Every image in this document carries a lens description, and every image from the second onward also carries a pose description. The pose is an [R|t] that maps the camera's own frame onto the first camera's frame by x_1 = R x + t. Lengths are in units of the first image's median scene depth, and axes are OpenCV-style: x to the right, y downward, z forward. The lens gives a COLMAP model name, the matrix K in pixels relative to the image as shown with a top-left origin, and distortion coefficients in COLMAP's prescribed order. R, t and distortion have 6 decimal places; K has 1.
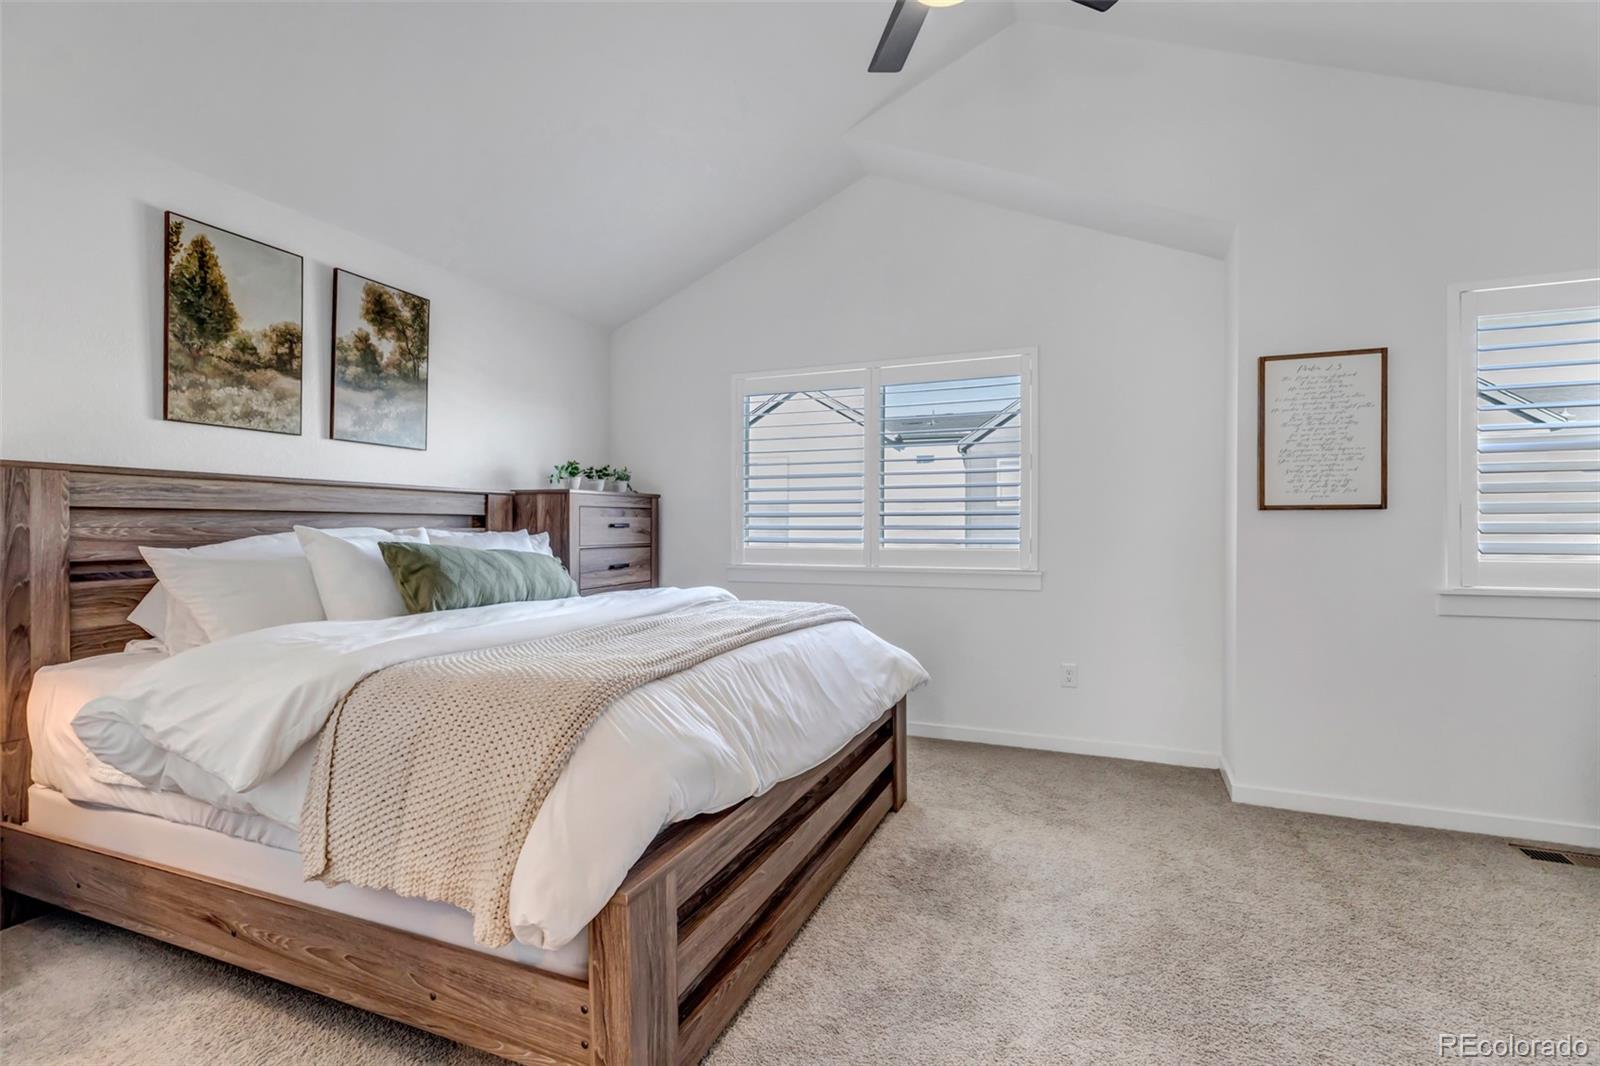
lens RADIAL K [[747.0, 0, 800.0], [0, 747.0, 533.0], [0, 0, 1]] dist [0.002331, 0.000493]
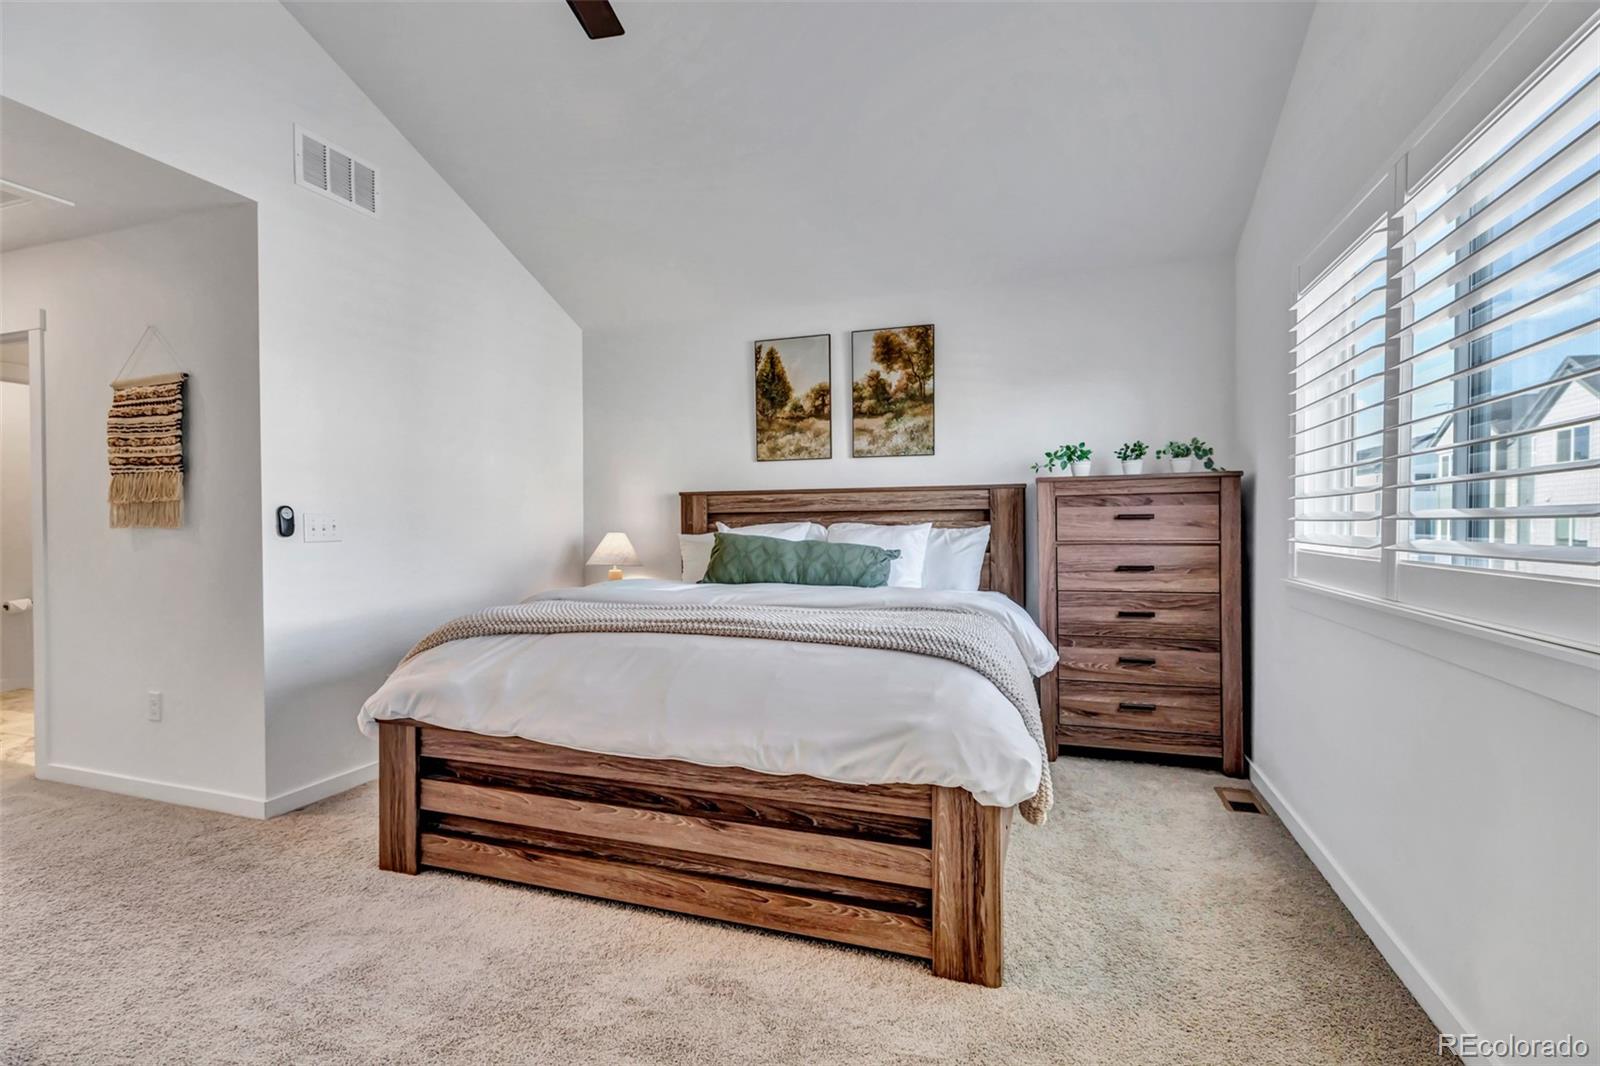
lens RADIAL K [[727.9, 0, 794.0], [0, 727.9, 533.6], [0, 0, 1]] dist [0.000847, 0.001311]
pose [[0.049736, 0.011928, -0.998691, 0.731697], [0.001703, 0.999926, 0.012027, -0.002711], [0.998761, -0.002299, 0.049713, 0.860097]]
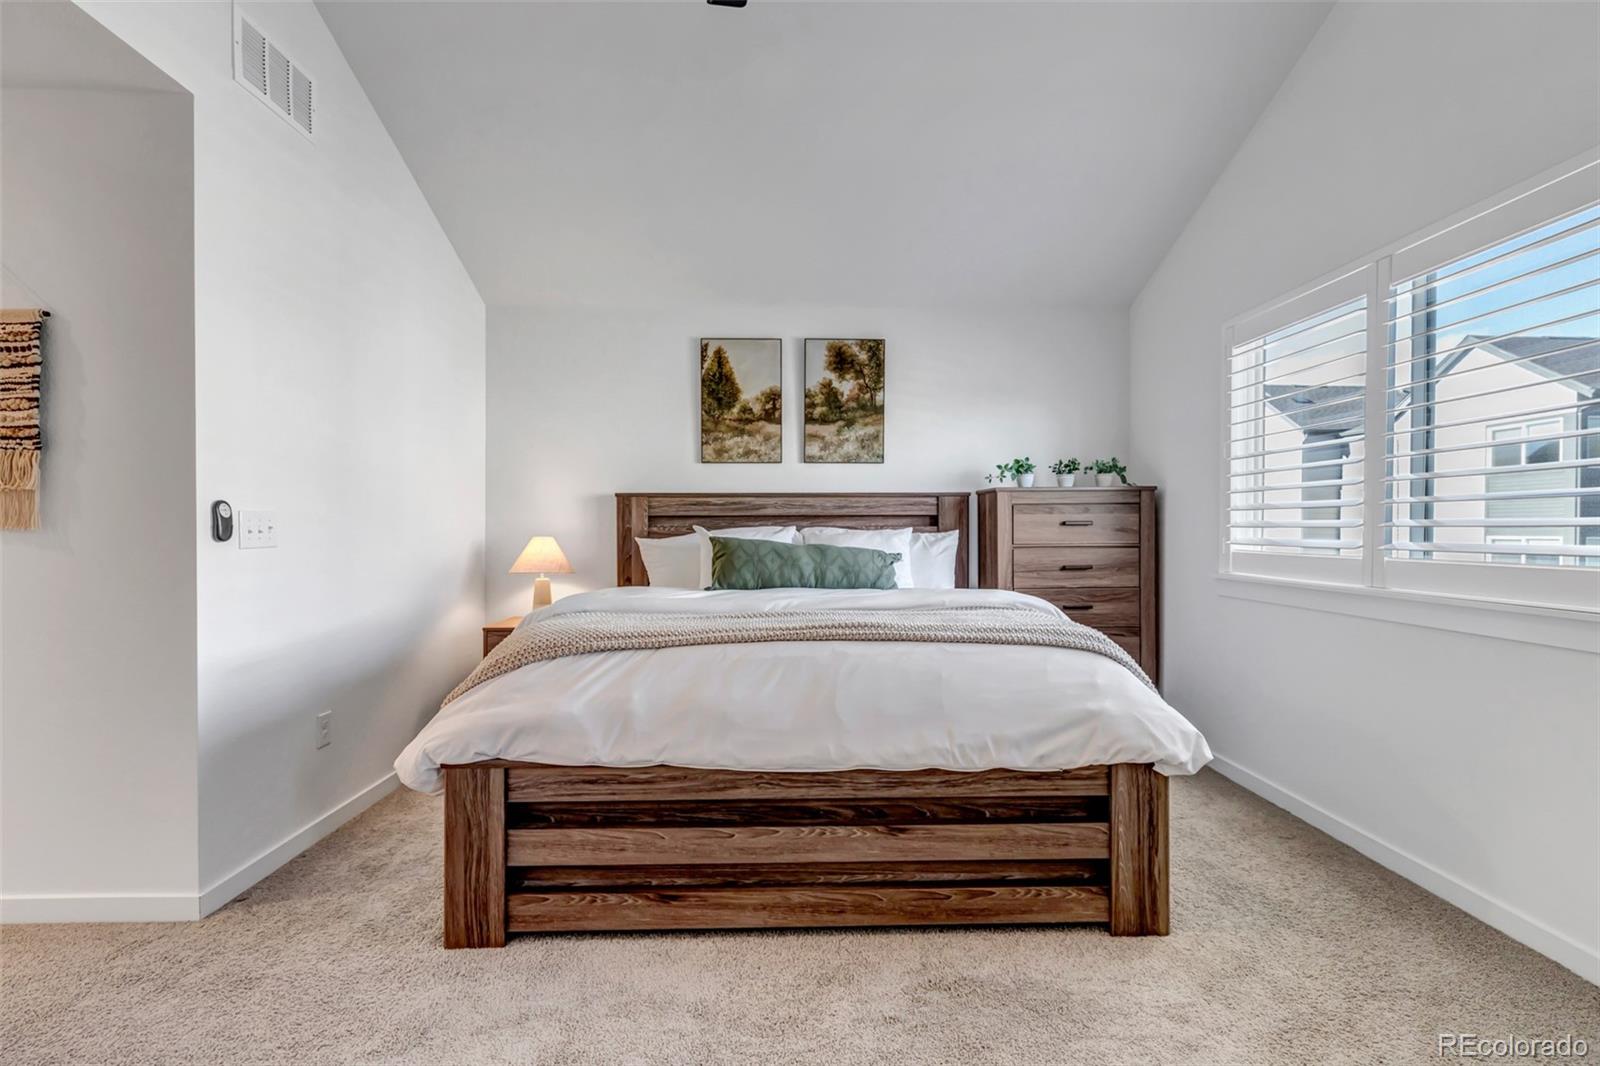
lens RADIAL K [[727.9, 0, 794.0], [0, 727.9, 533.6], [0, 0, 1]] dist [0.000847, 0.001311]
pose [[0.397546, 0.006047, -0.917563, 0.632743], [-0.002940, 0.999982, 0.005317, -0.001265], [0.917578, 0.000584, 0.397556, 0.464382]]
